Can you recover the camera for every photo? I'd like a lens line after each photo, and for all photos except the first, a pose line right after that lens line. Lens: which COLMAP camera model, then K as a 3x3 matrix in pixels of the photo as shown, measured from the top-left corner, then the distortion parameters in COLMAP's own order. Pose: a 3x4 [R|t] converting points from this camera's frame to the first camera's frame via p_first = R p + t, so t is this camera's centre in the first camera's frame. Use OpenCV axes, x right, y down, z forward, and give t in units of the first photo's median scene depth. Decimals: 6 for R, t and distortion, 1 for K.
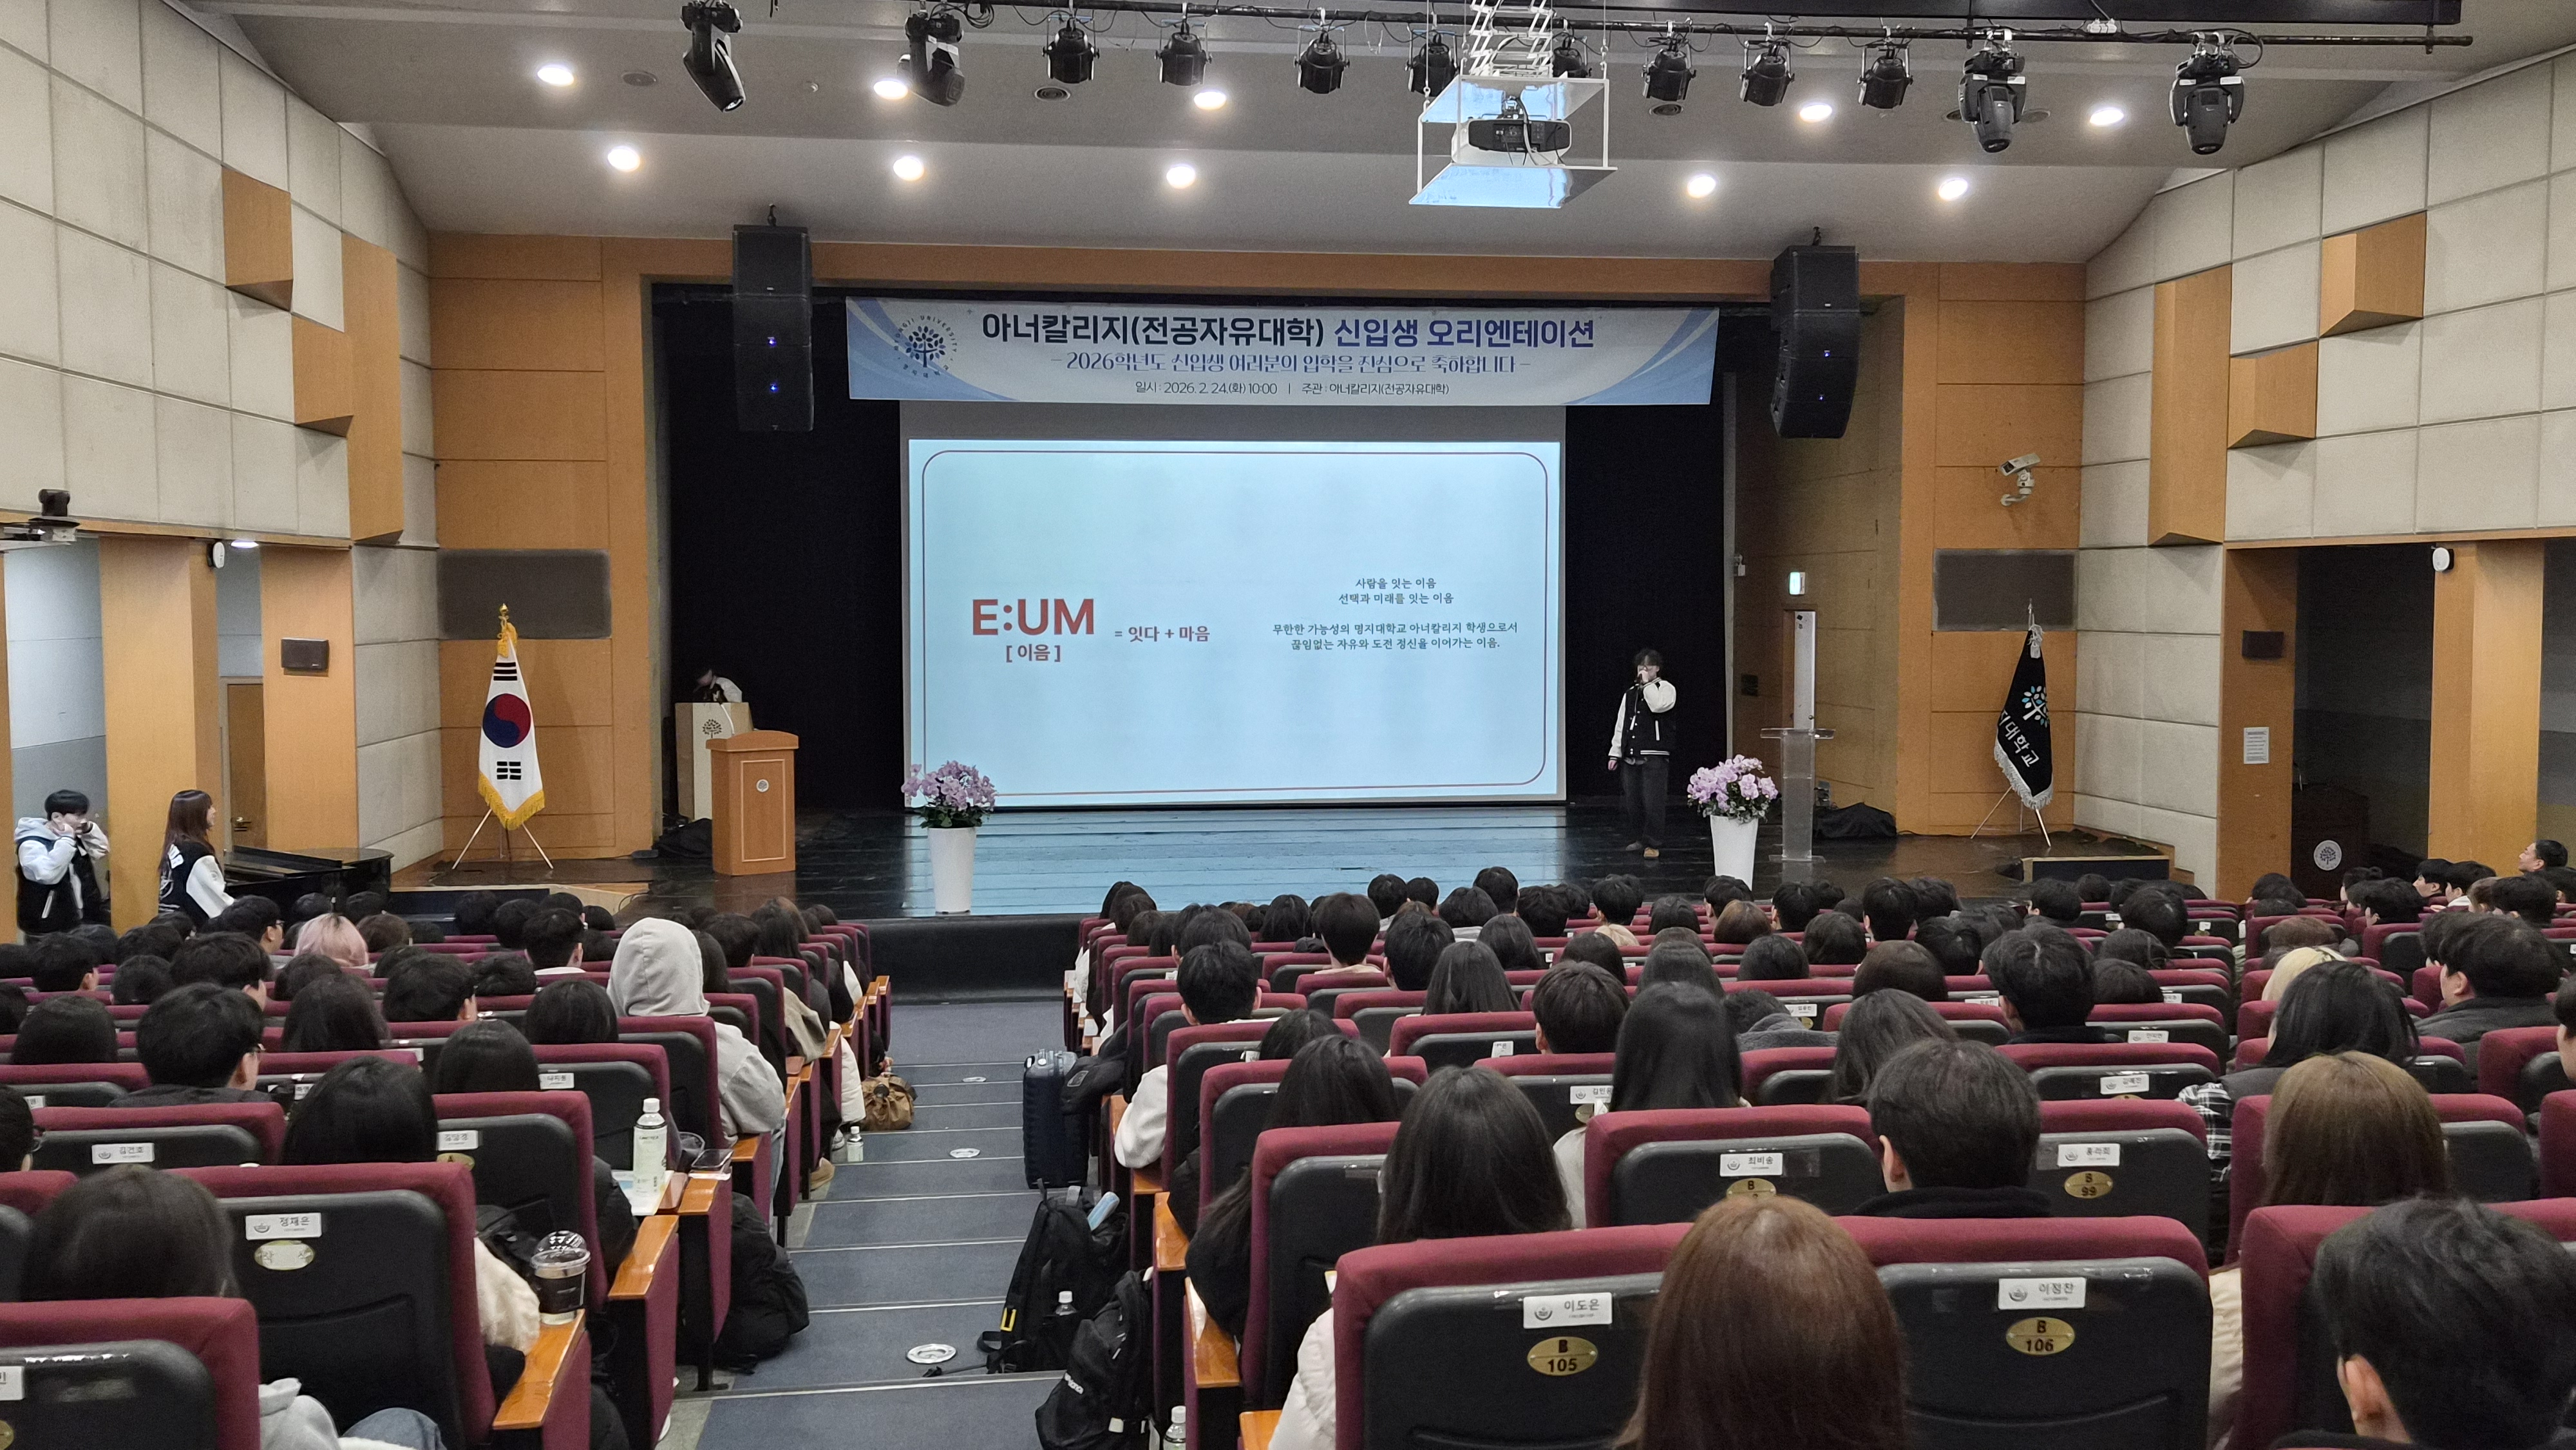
lens RADIAL K [[2117.4, 0, 1281.8], [0, 2117.4, 709.4], [0, 0, 1]] dist [0.065689, -0.001005]
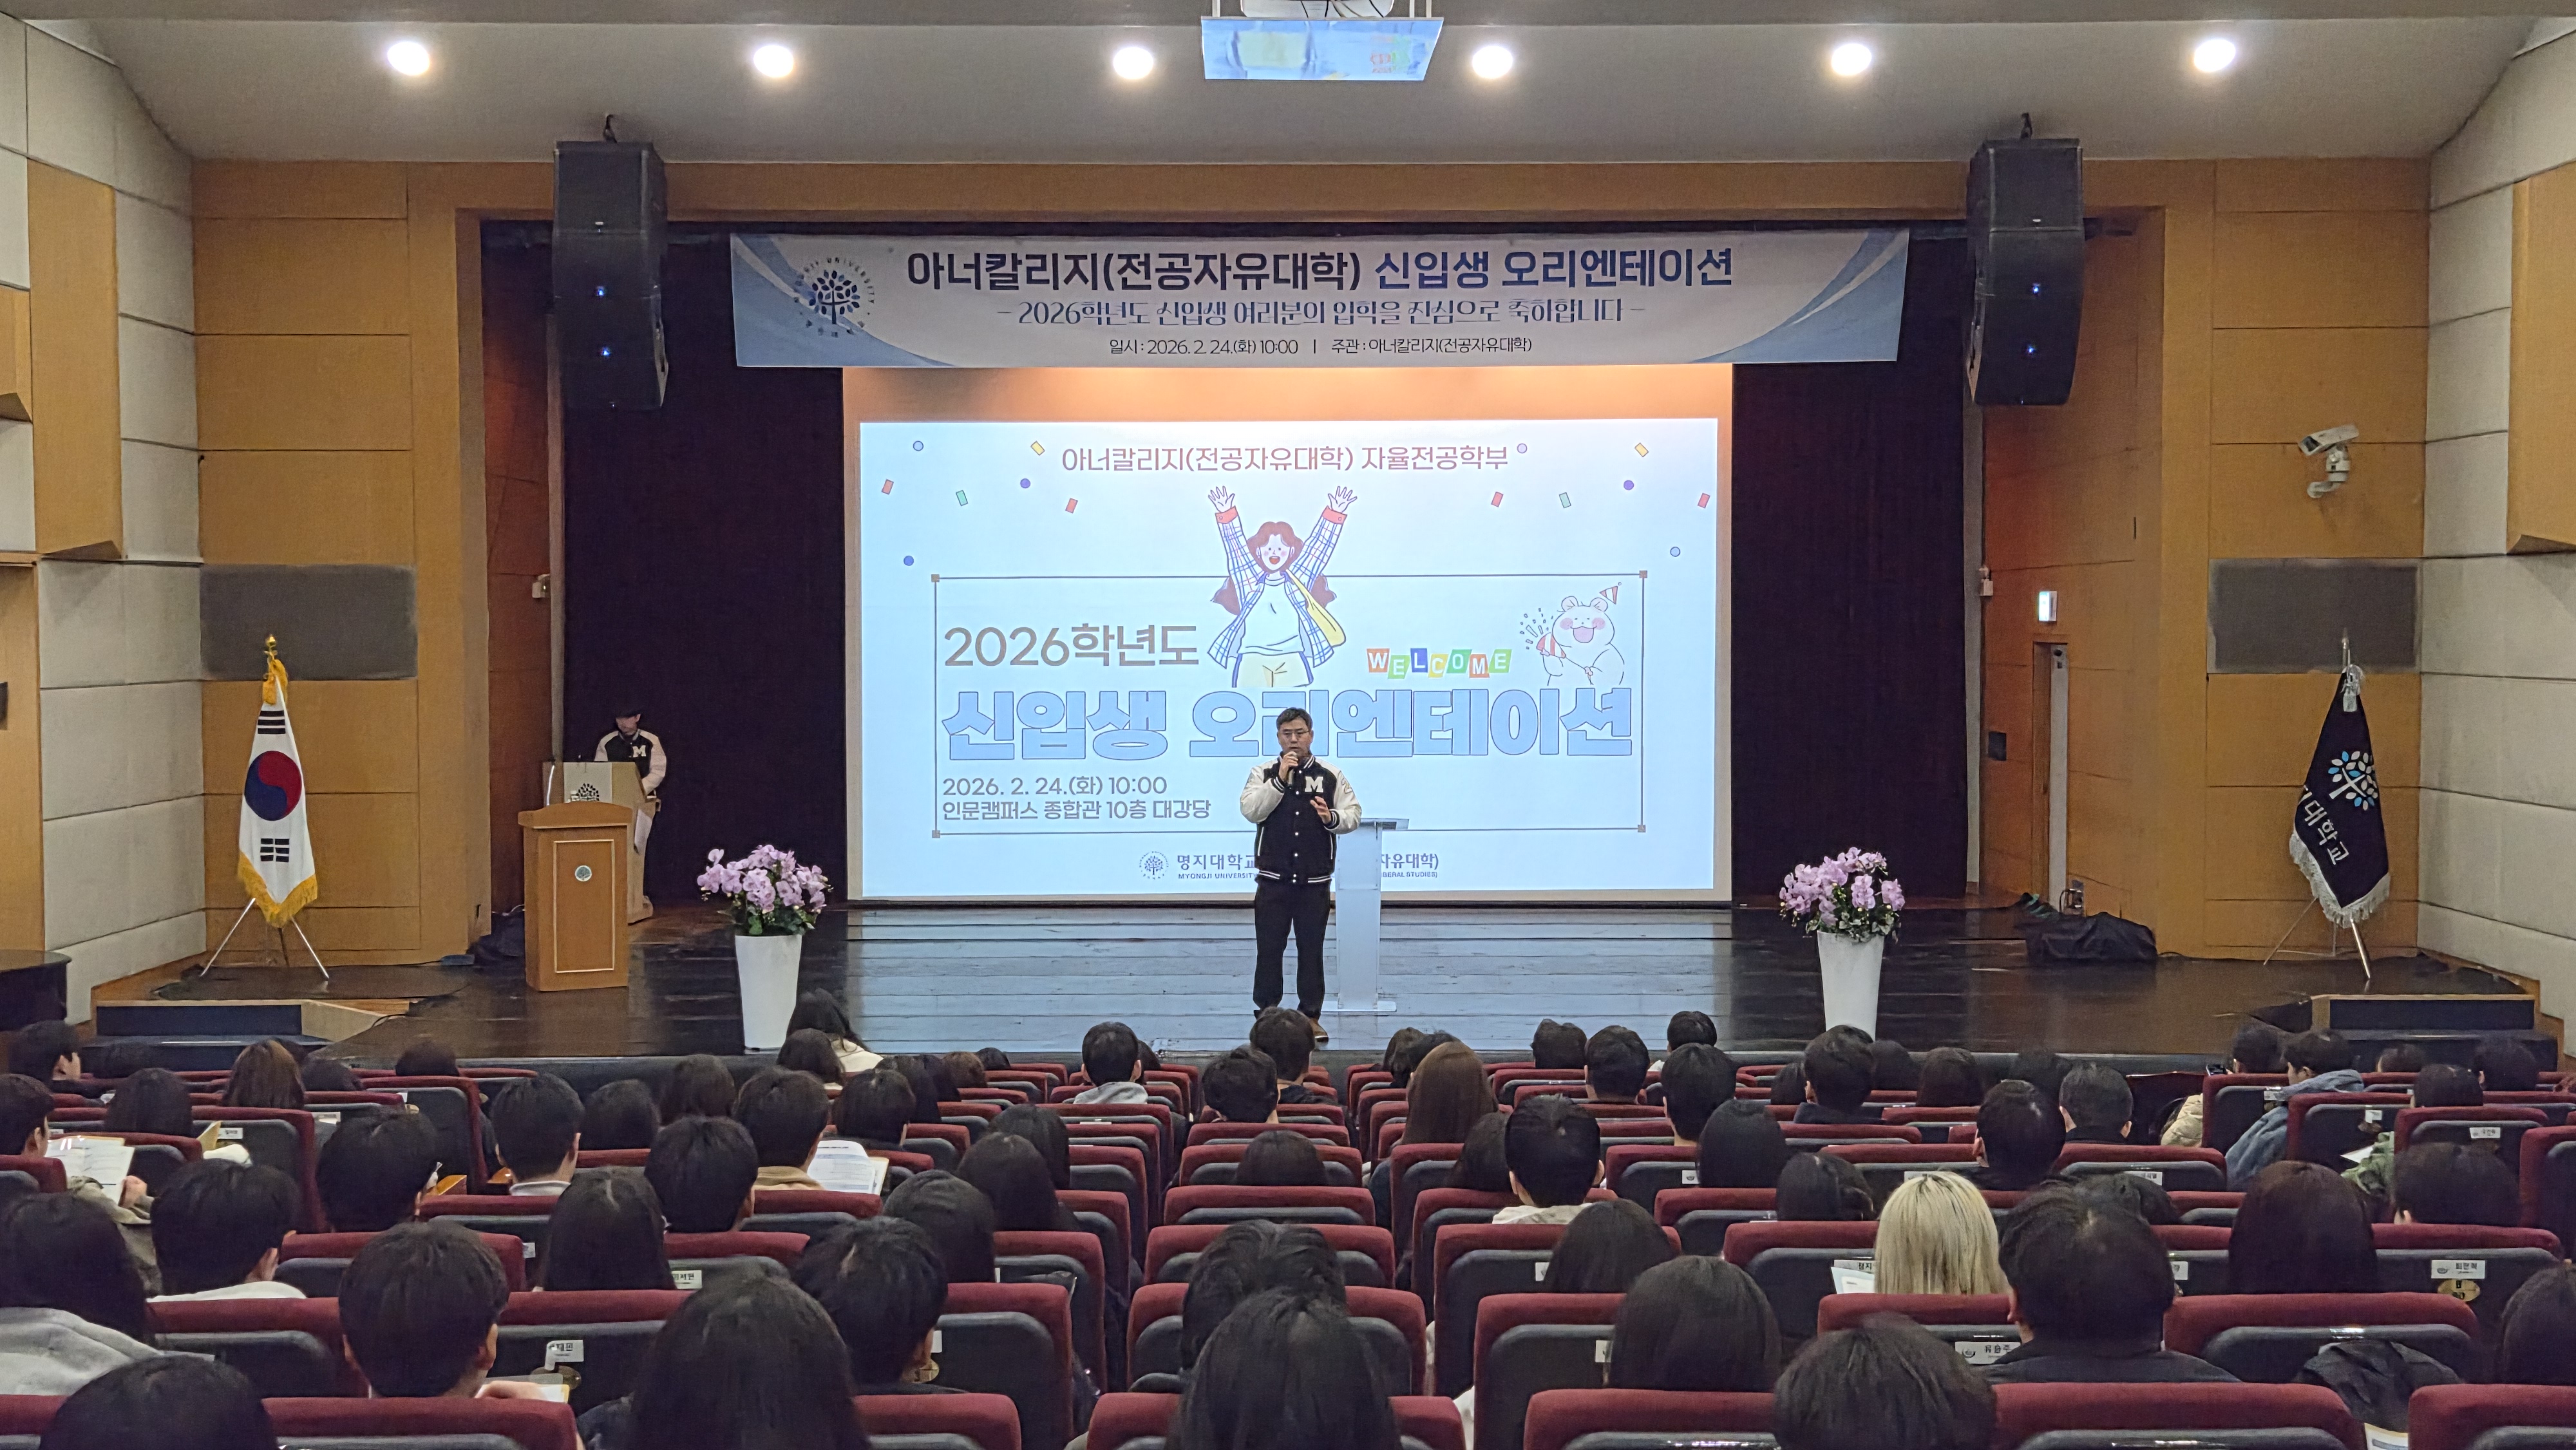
lens RADIAL K [[2698.8, 0, 1288.0], [0, 2698.8, 725.0], [0, 0, 1]] dist [0.068538, -0.020225]
pose [[0.992832, 0.004627, -0.119431, 0.111339], [-0.006327, 0.999884, -0.013859, -0.004916], [0.119353, 0.014515, 0.992746, 0.058272]]
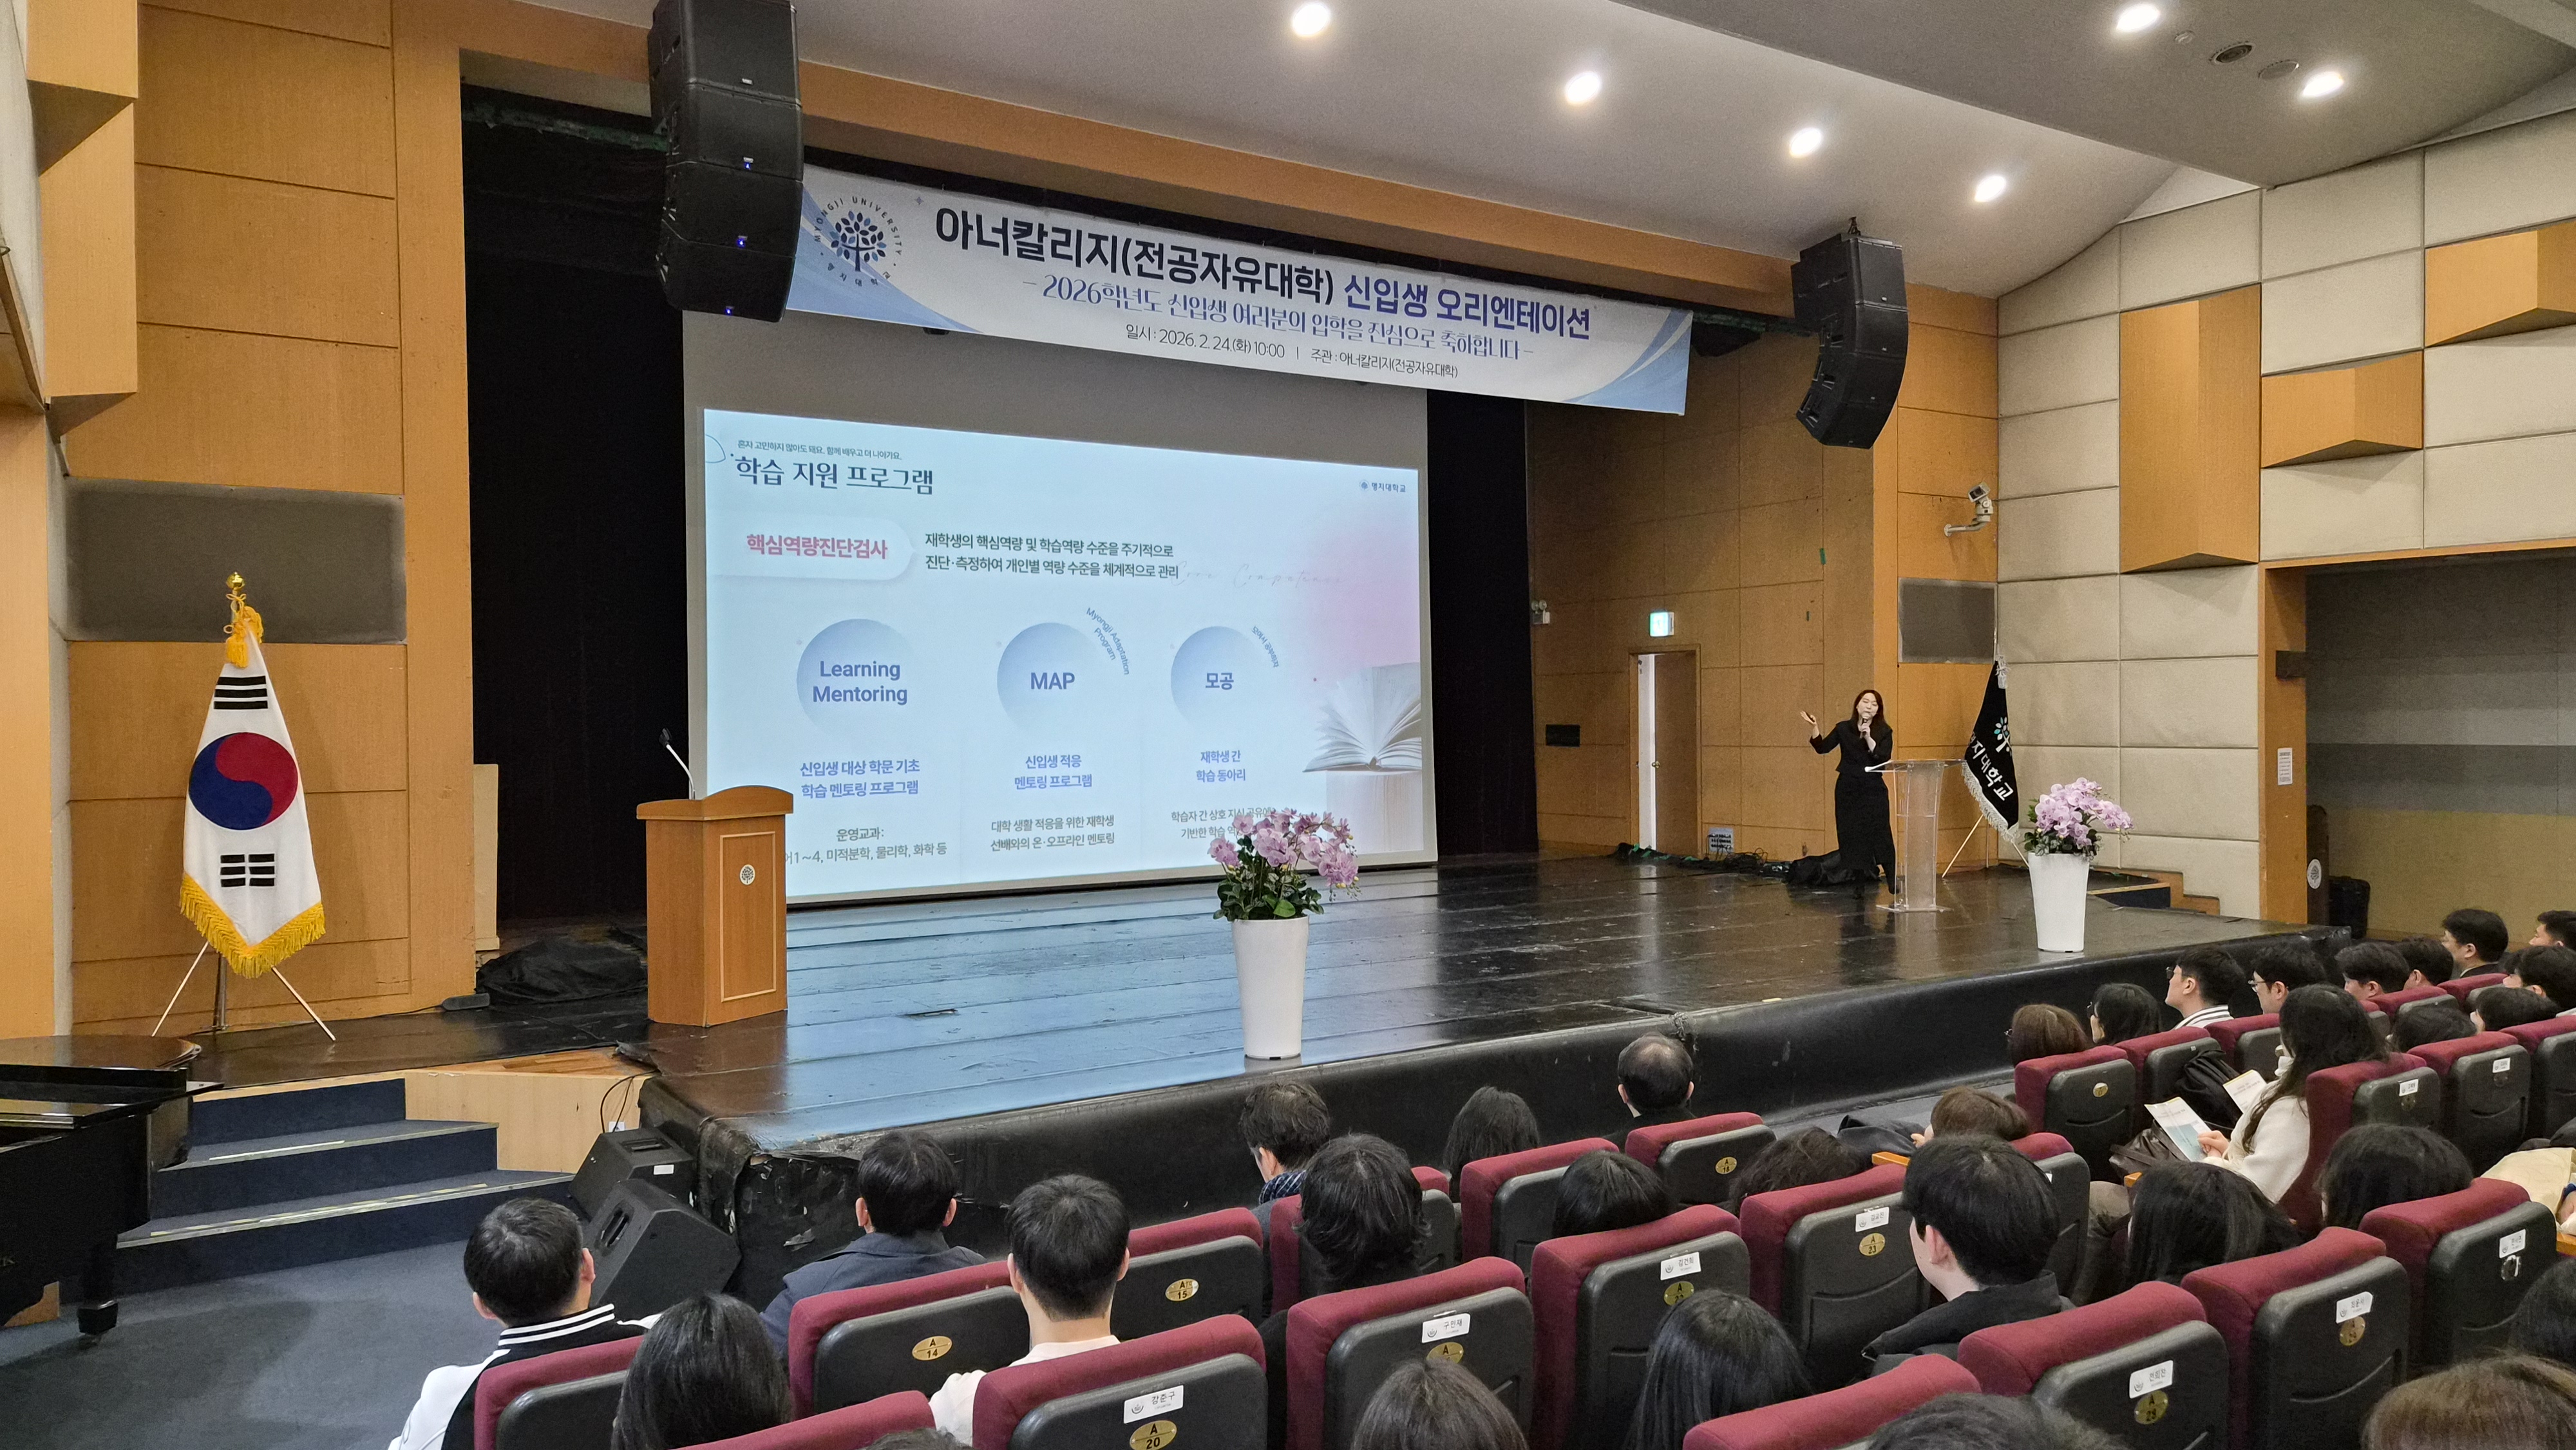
lens RADIAL K [[1719.3, 0, 1288.0], [0, 1719.3, 725.0], [0, 0, 1]] dist [0.062967, -0.058913]
pose [[0.898308, -0.008334, 0.439288, -0.293970], [0.030367, 0.998607, -0.043151, 0.017216], [-0.438316, 0.052103, 0.897310, 0.436411]]
